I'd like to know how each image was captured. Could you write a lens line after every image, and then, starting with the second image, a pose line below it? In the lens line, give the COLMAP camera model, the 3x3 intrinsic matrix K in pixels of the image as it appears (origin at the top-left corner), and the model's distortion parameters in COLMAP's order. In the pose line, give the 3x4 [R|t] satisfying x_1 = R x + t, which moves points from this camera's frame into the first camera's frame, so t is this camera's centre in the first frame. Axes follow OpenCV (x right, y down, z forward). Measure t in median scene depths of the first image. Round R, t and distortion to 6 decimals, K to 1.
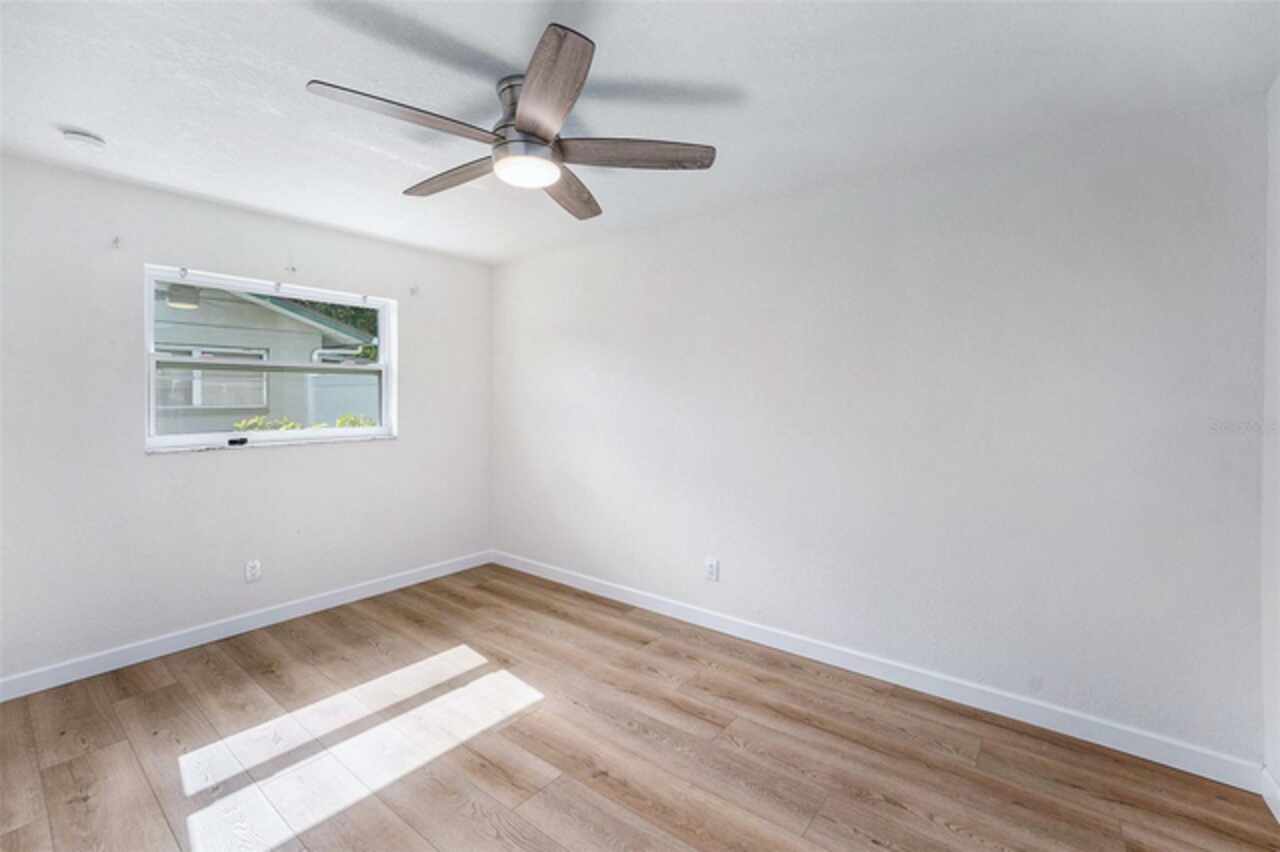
lens RADIAL K [[562.4, 0, 645.4], [0, 562.4, 389.7], [0, 0, 1]] dist [-0.000204, 0.000091]
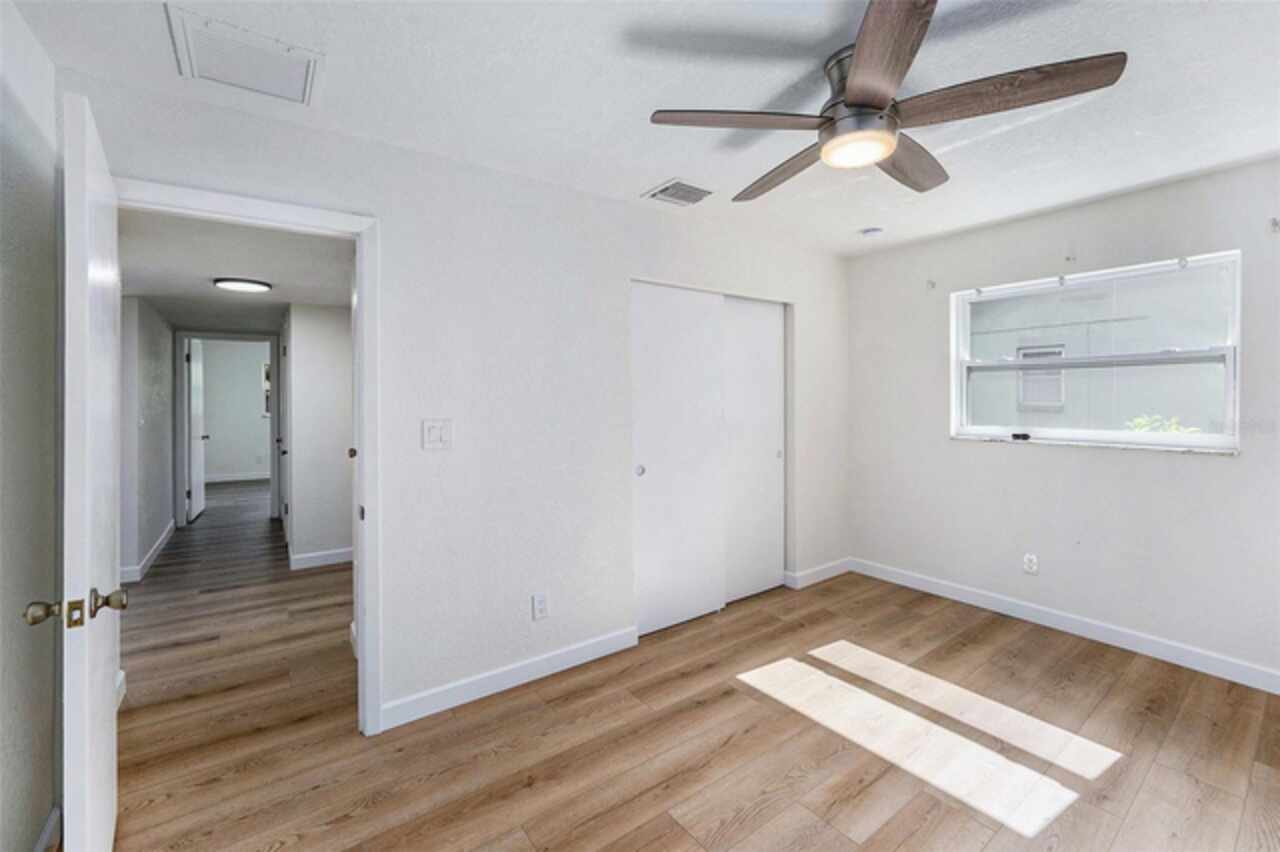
lens RADIAL K [[550.2, 0, 638.0], [0, 550.2, 398.0], [0, 0, 1]] dist [0.023832, 0.000331]
pose [[-0.262610, 0.005272, -0.964888, 0.558883], [0.012194, 0.999923, 0.002144, 0.010472], [0.964825, -0.011203, -0.262654, 0.693046]]
